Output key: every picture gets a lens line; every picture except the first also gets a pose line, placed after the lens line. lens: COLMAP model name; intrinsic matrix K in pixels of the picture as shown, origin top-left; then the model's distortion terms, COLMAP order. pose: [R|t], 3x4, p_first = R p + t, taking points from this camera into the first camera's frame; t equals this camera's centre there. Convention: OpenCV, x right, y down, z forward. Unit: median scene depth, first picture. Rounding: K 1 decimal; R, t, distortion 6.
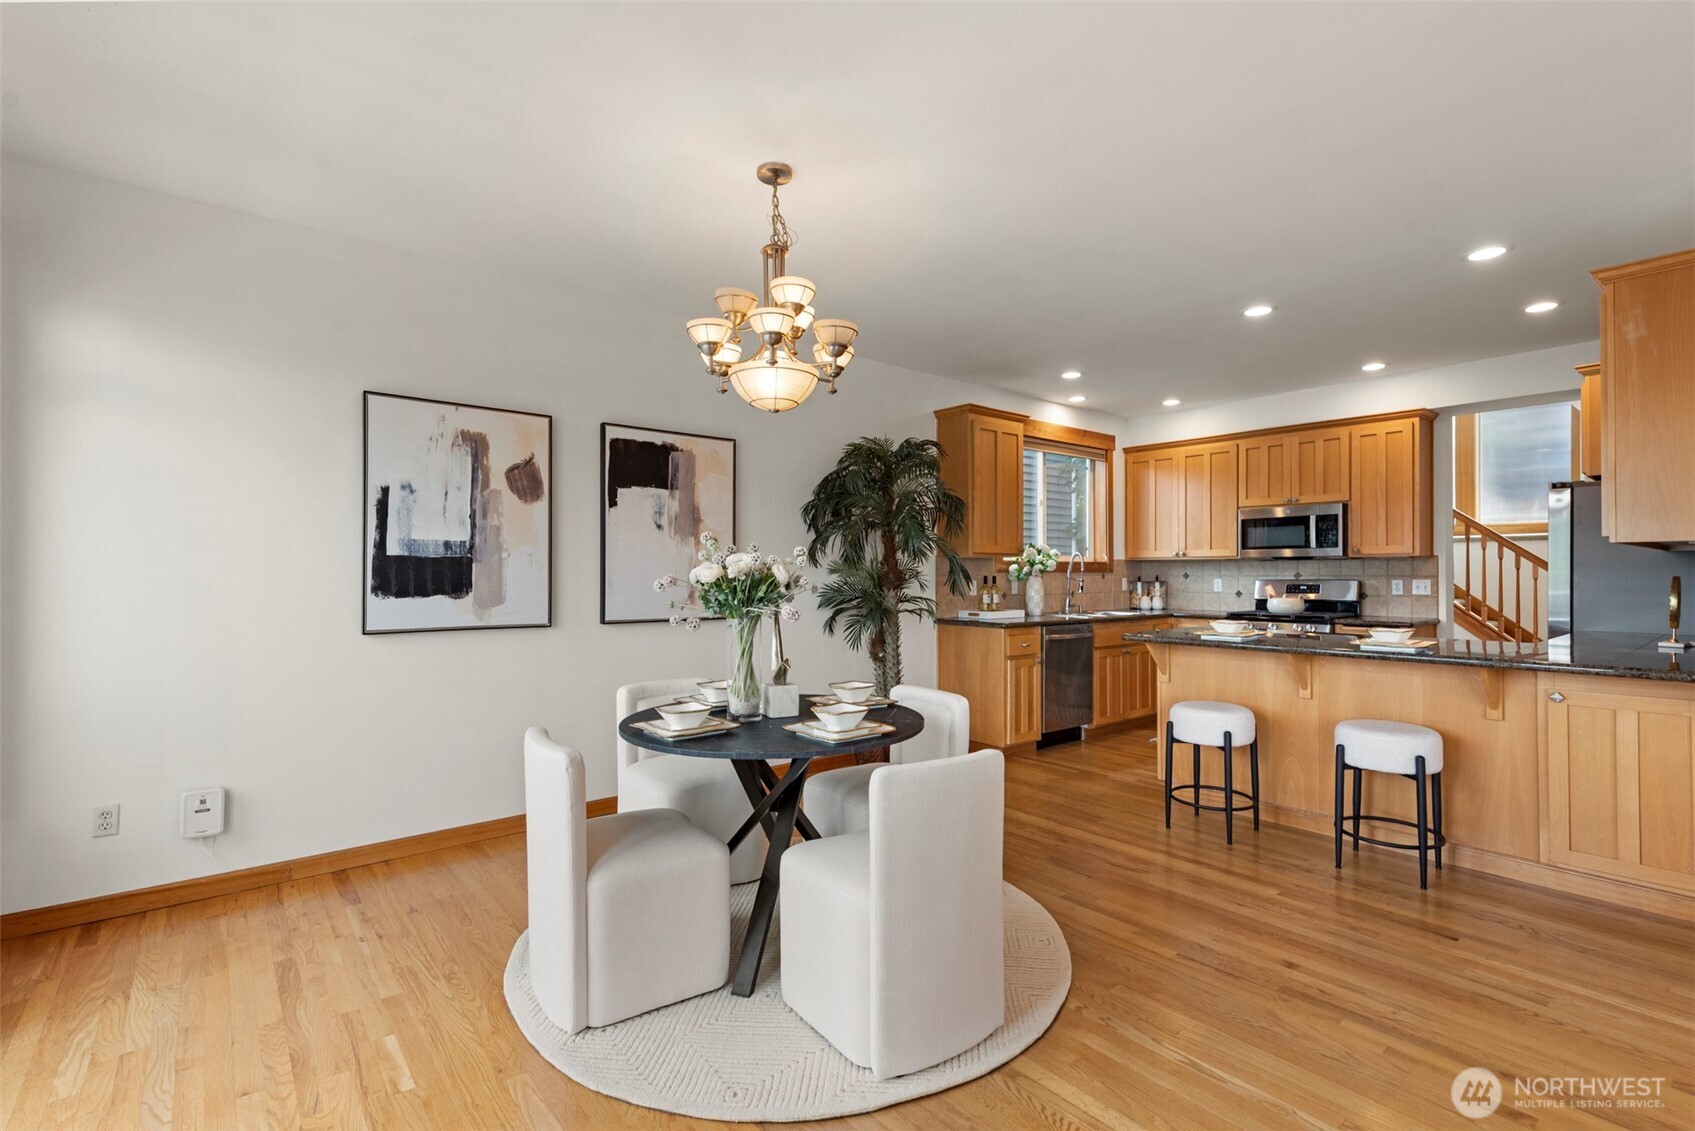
lens RADIAL K [[761.6, 0, 844.2], [0, 761.6, 577.9], [0, 0, 1]] dist [0.012257, -0.005061]
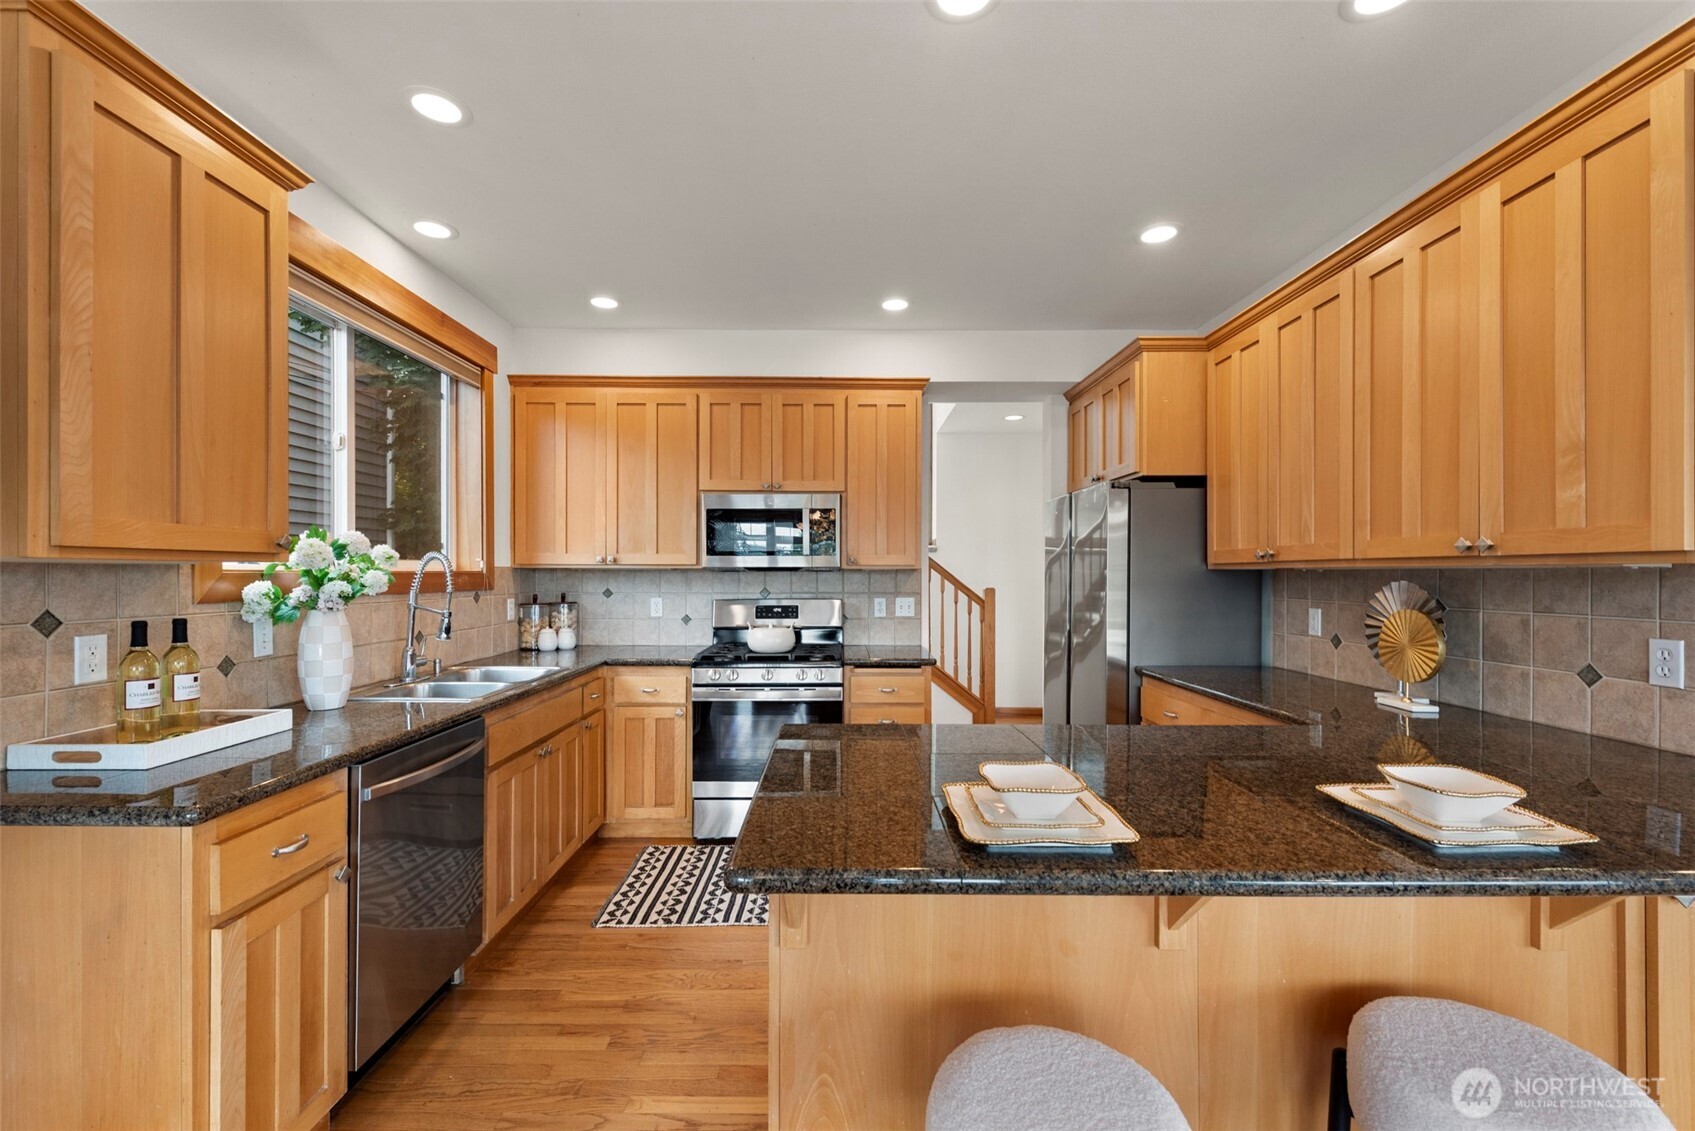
lens RADIAL K [[692.9, 0, 840.3], [0, 692.9, 571.1], [0, 0, 1]] dist [0.000985, 0.000070]
pose [[0.630500, 0.003929, 0.776179, 0.143971], [0.002763, 0.999969, -0.007306, -0.020219], [-0.776184, 0.006751, 0.630470, 0.586477]]
